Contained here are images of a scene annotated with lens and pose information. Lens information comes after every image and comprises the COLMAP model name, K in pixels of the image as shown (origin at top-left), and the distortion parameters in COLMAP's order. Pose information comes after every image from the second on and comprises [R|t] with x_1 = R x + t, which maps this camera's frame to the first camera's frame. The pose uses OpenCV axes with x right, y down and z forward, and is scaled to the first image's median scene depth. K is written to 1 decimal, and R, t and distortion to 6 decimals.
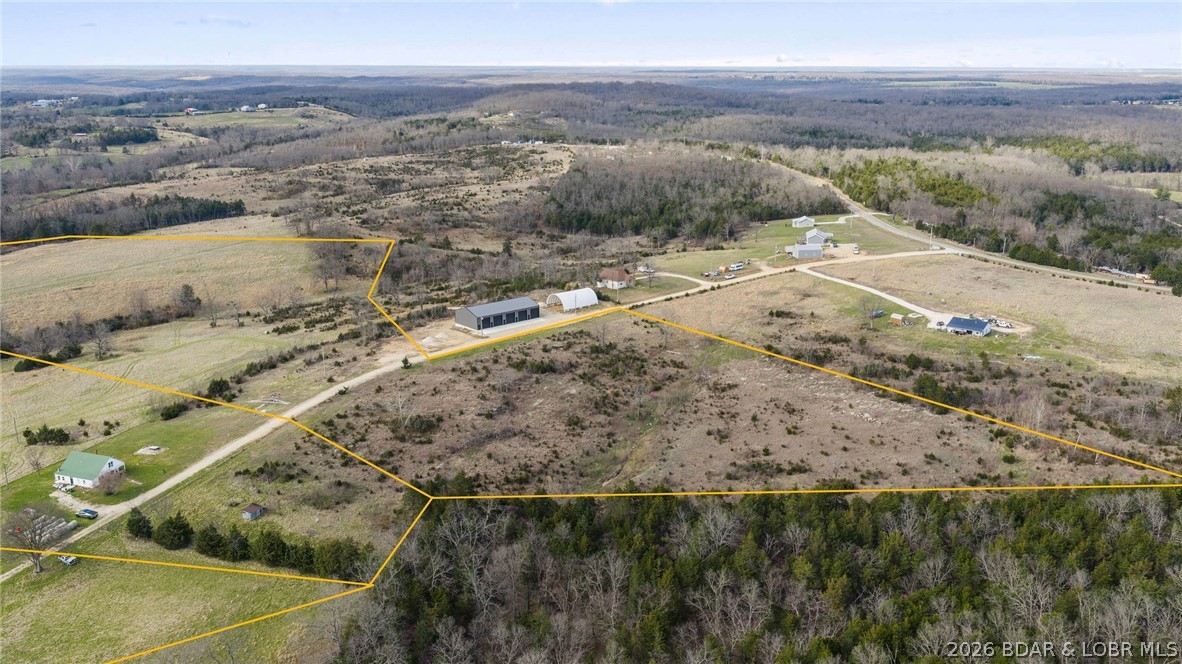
lens RADIAL K [[969.8, 0, 591.0], [0, 969.8, 332.0], [0, 0, 1]] dist [0.024021, -0.053485]
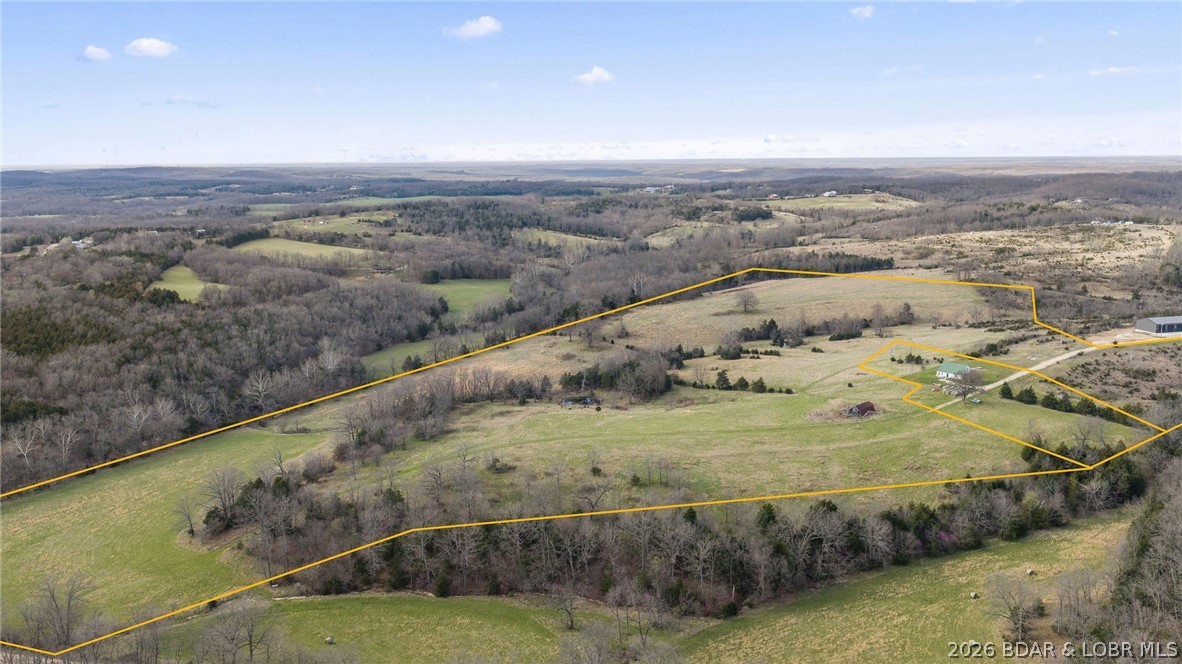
lens RADIAL K [[969.8, 0, 591.0], [0, 969.8, 332.0], [0, 0, 1]] dist [0.024021, -0.053485]
pose [[0.884017, 0.072048, -0.461868, -0.088743], [-0.113334, 0.991606, -0.062239, 0.084978], [0.453507, 0.107366, 0.884762, -0.320782]]
